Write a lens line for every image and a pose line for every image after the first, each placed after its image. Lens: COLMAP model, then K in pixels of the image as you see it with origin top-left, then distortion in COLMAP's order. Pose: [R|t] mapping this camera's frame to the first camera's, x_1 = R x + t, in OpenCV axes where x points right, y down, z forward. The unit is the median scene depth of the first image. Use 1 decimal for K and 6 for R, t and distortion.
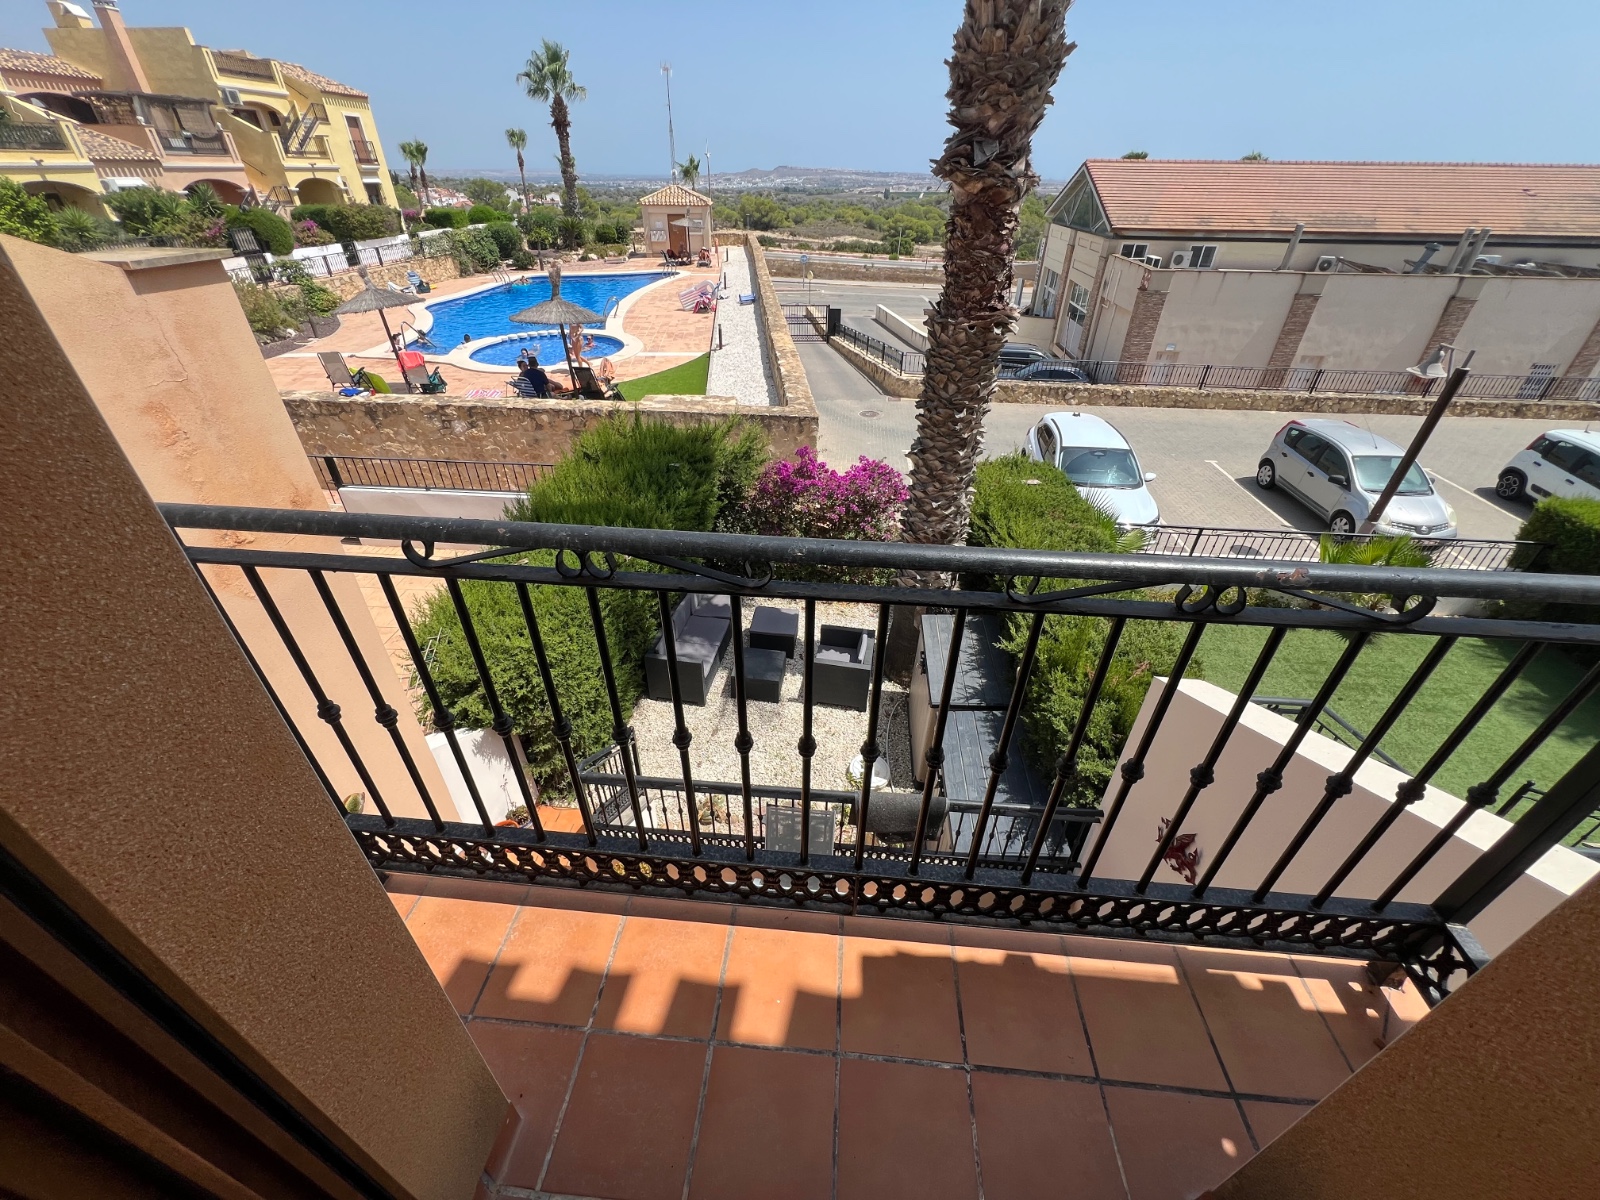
lens RADIAL K [[638.5, 0, 797.8], [0, 638.5, 597.2], [0, 0, 1]] dist [-0.002832, 0.000752]
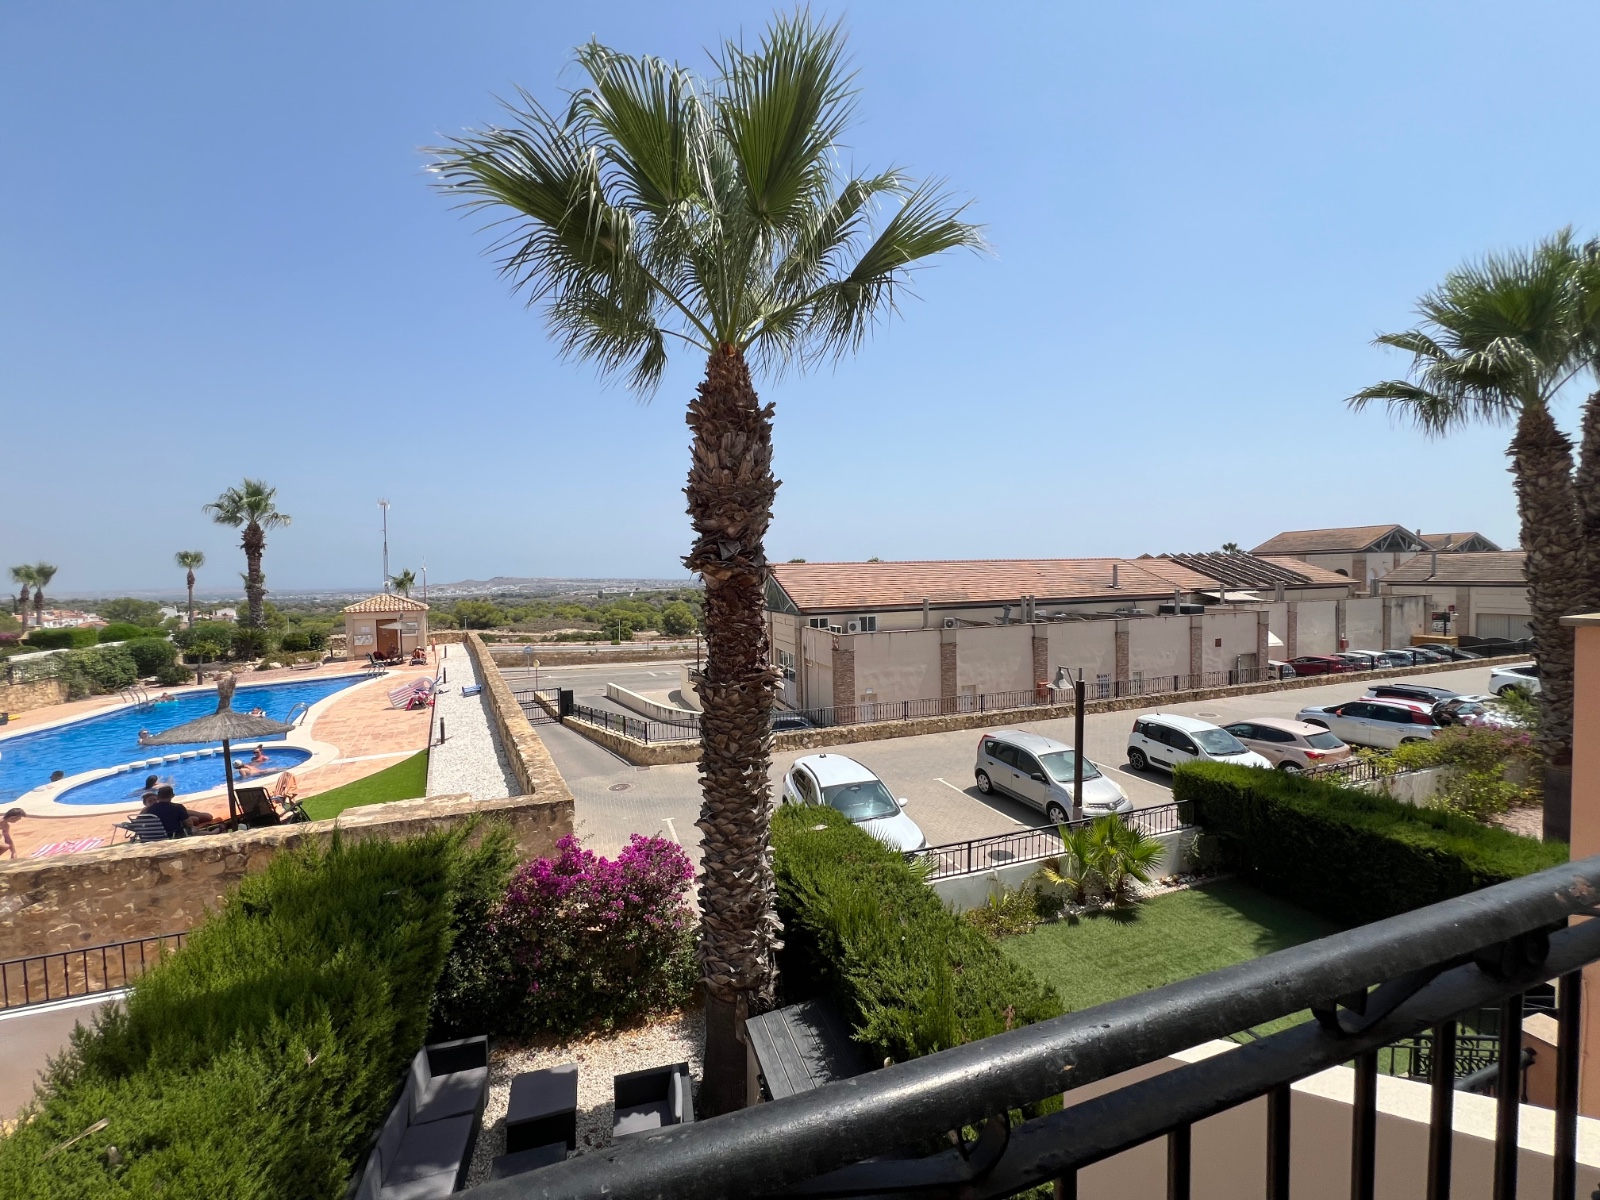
lens RADIAL K [[638.5, 0, 798.2], [0, 638.5, 597.8], [0, 0, 1]] dist [-0.002832, 0.000752]
pose [[0.913020, -0.043371, 0.405603, -0.017222], [0.250640, 0.844137, -0.473932, -0.008784], [-0.321830, 0.534370, 0.781585, 0.021969]]
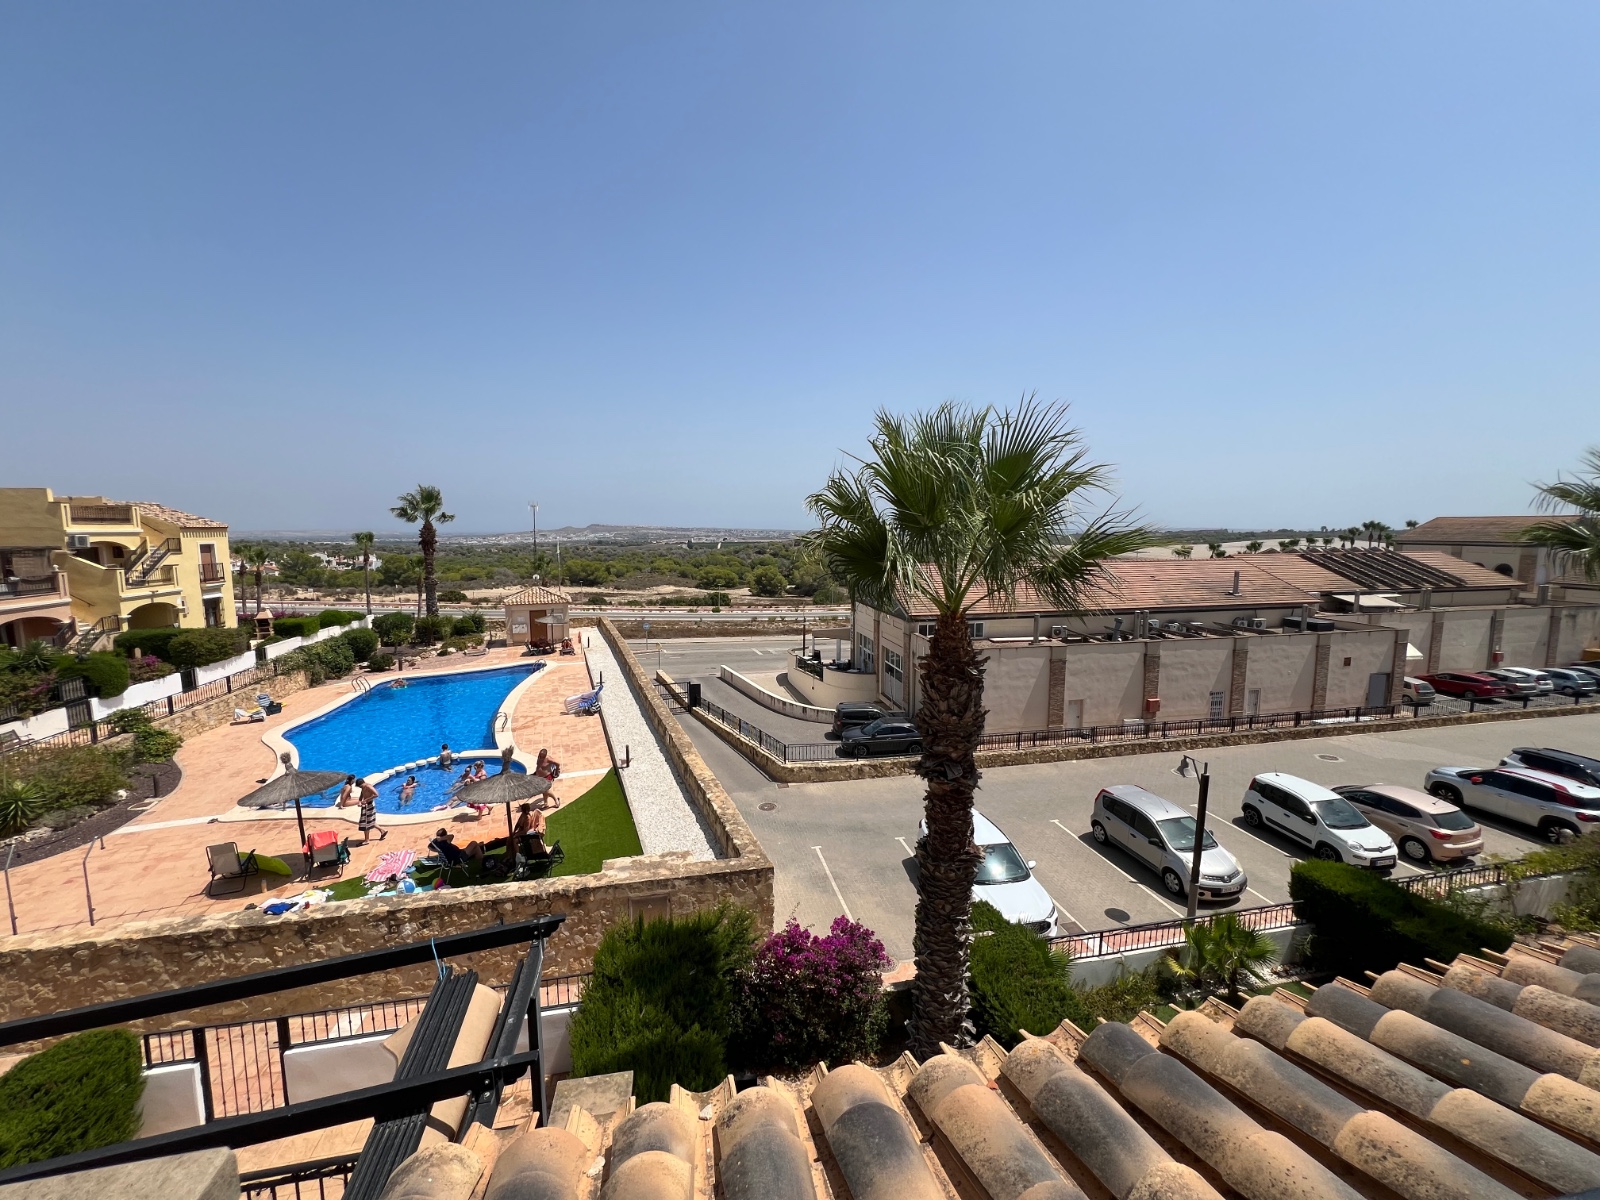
lens RADIAL K [[638.5, 0, 798.3], [0, 638.5, 599.8], [0, 0, 1]] dist [-0.002832, 0.000752]
pose [[0.959245, -0.044681, 0.279020, -0.121900], [0.167513, 0.885127, -0.434155, -0.110619], [-0.227570, 0.463200, 0.856538, -0.114186]]
